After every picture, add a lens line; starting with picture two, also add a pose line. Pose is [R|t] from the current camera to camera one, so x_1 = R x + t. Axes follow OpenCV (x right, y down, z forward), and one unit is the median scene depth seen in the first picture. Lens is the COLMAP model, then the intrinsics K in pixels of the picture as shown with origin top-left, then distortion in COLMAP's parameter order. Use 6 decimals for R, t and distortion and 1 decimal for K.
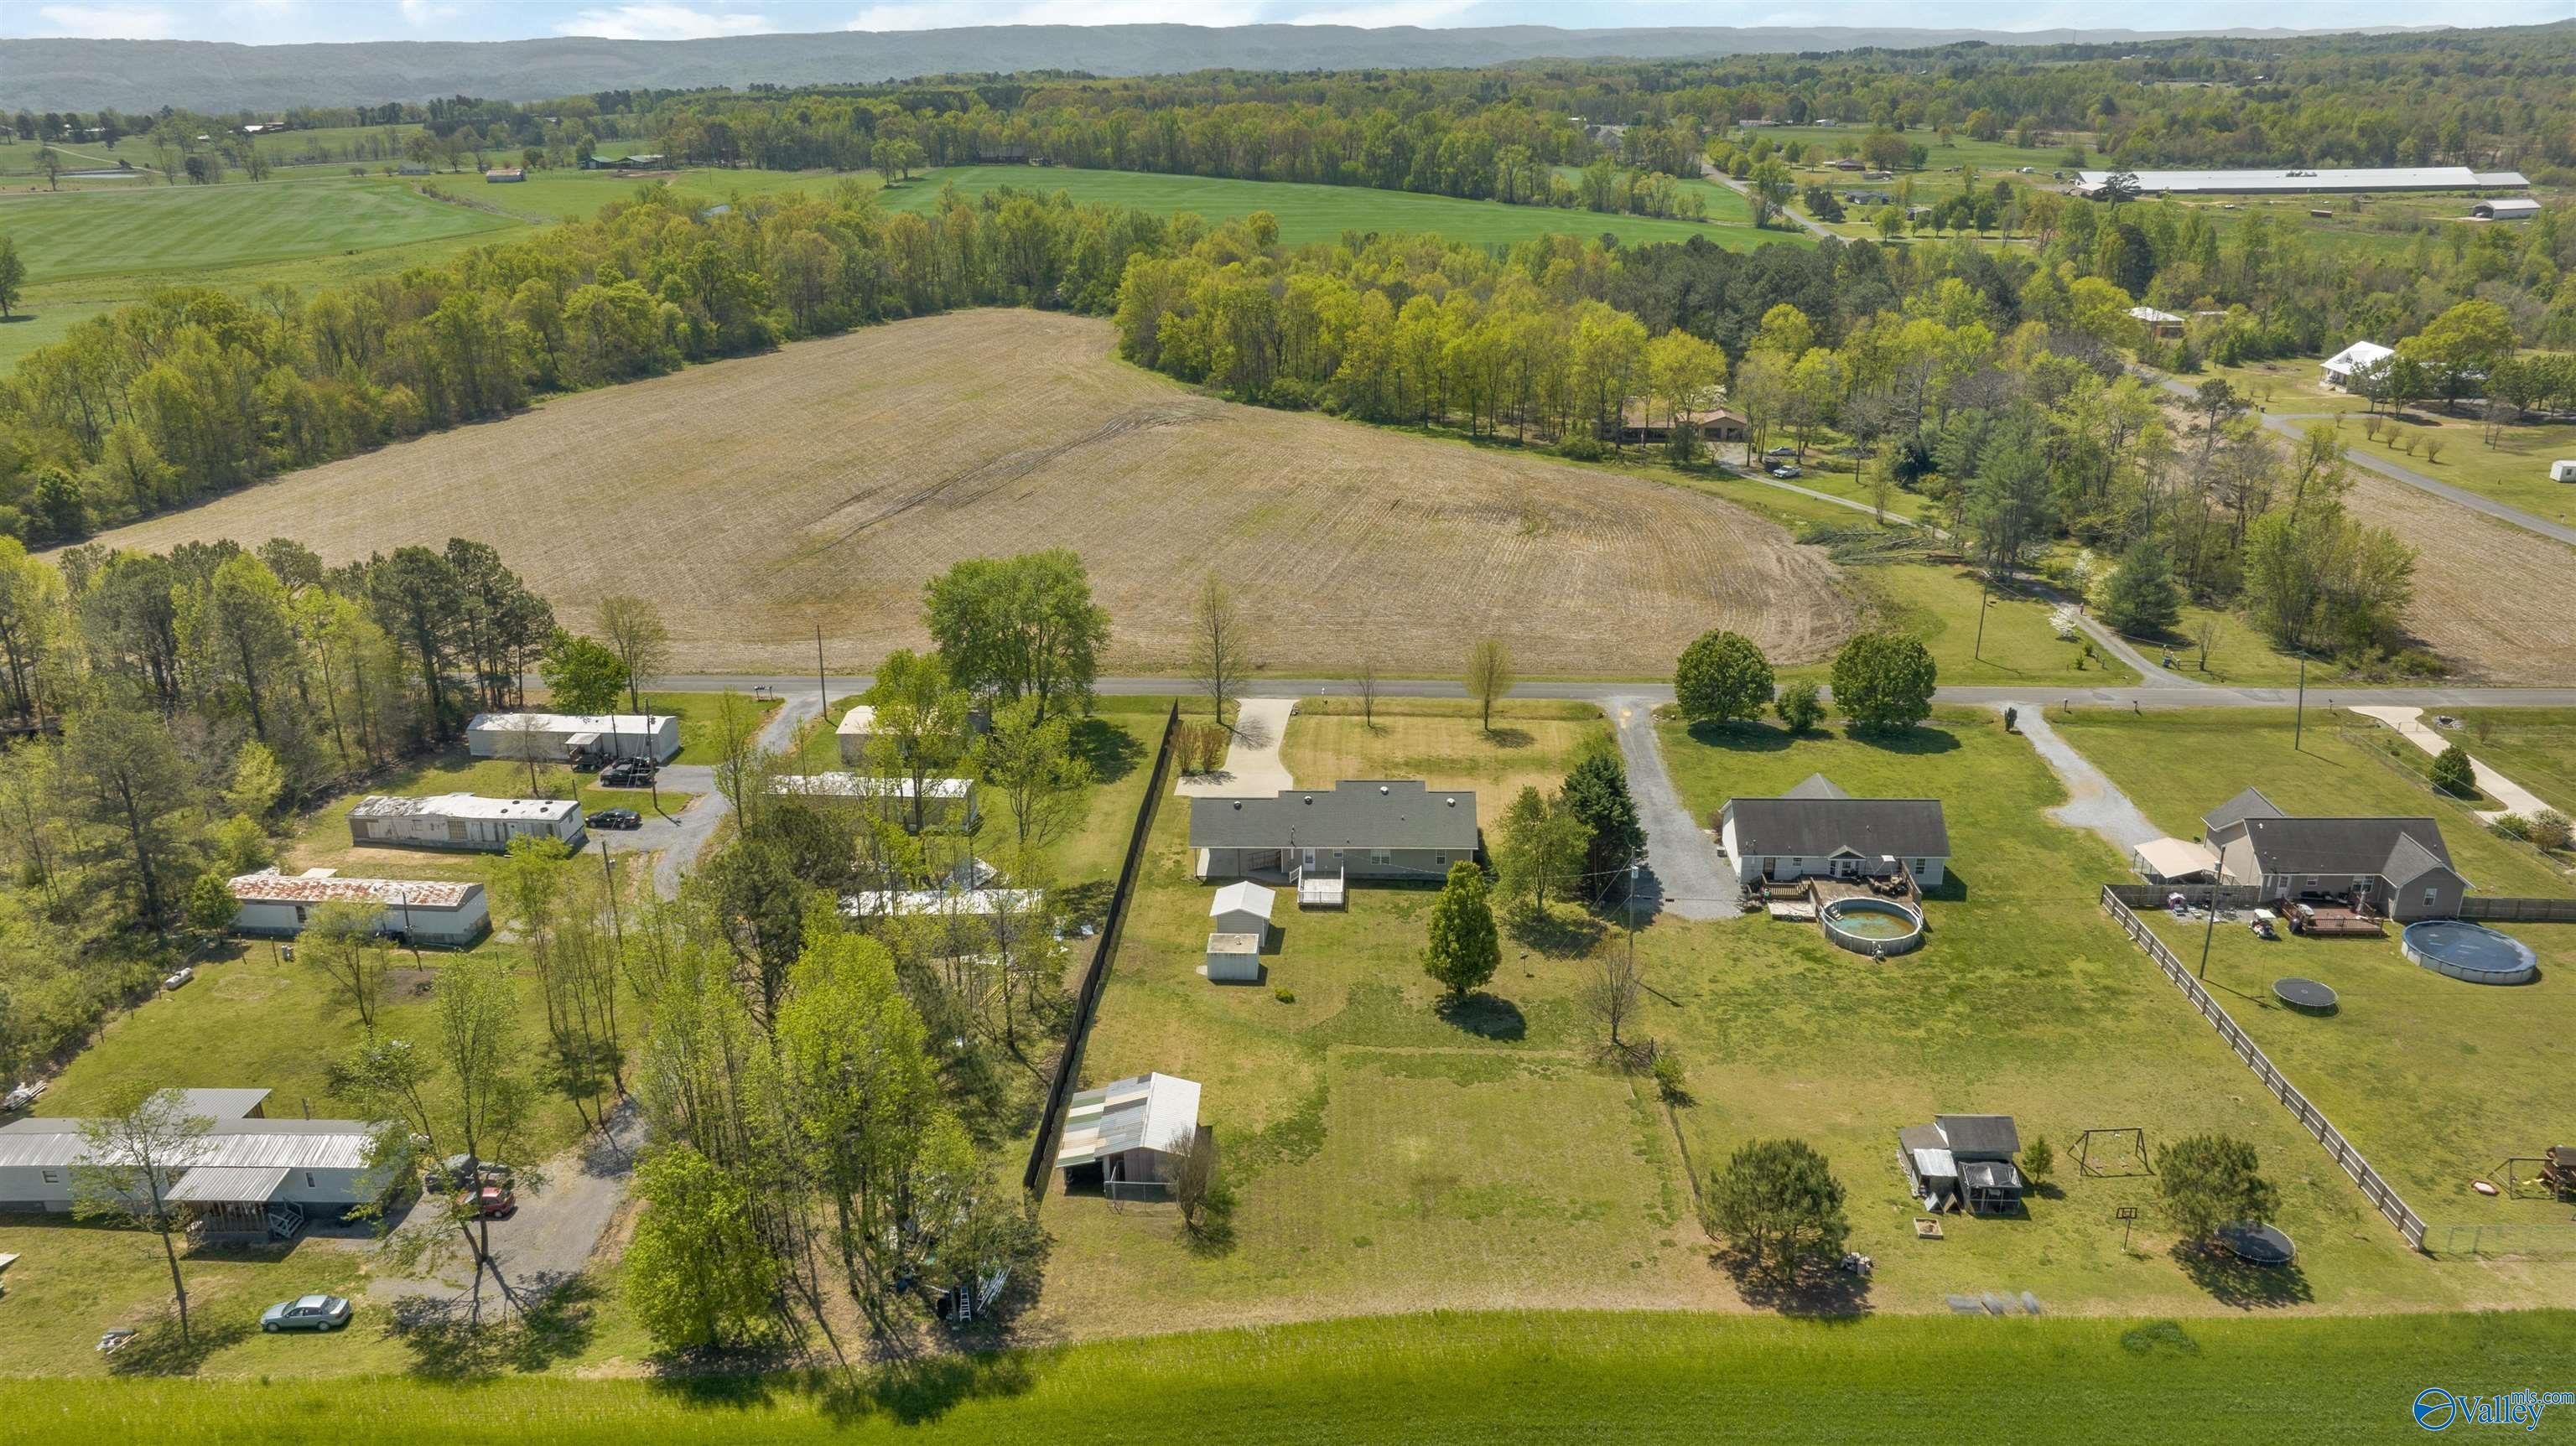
lens RADIAL K [[1836.7, 0, 1303.7], [0, 1836.7, 729.4], [0, 0, 1]] dist [-0.028646, 0.032968]
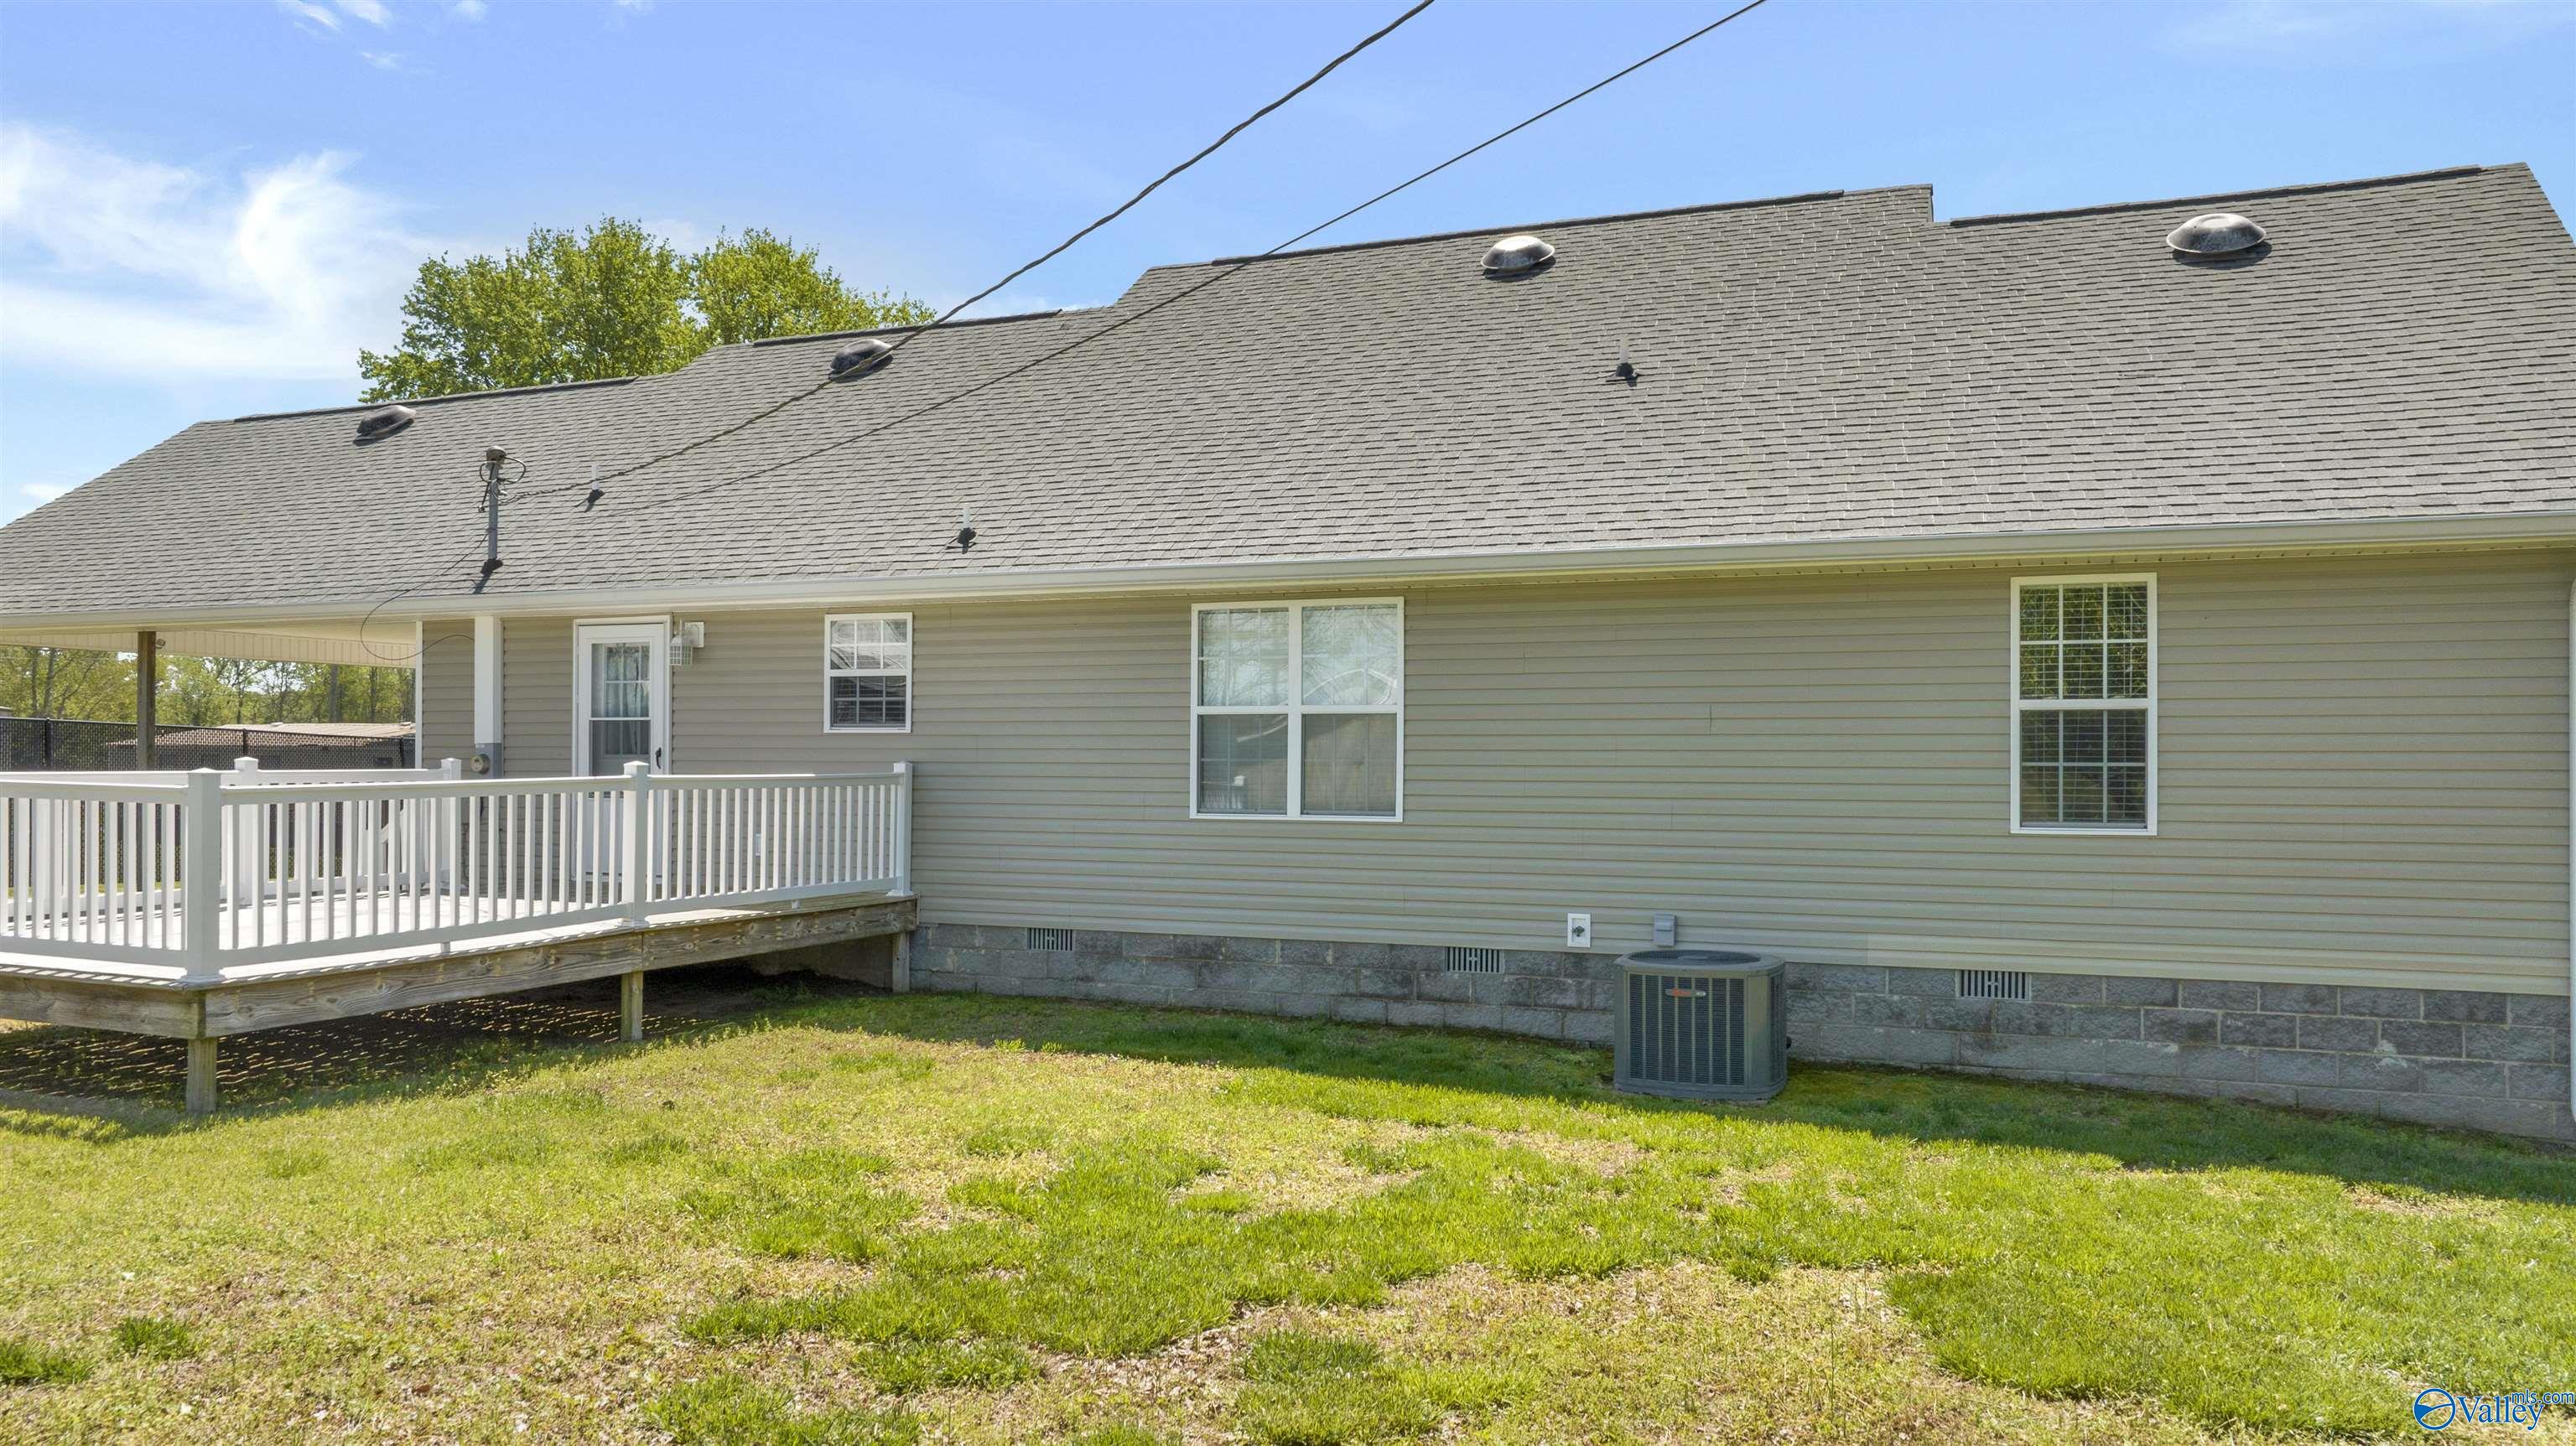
lens RADIAL K [[1871.8, 0, 1315.6], [0, 1871.8, 758.9], [0, 0, 1]] dist [-0.063468, 0.102641]
pose [[0.932044, 0.013528, -0.362092, 0.073097], [-0.144196, 0.930614, -0.336401, 0.099302], [0.332417, 0.365752, 0.869324, 0.927543]]
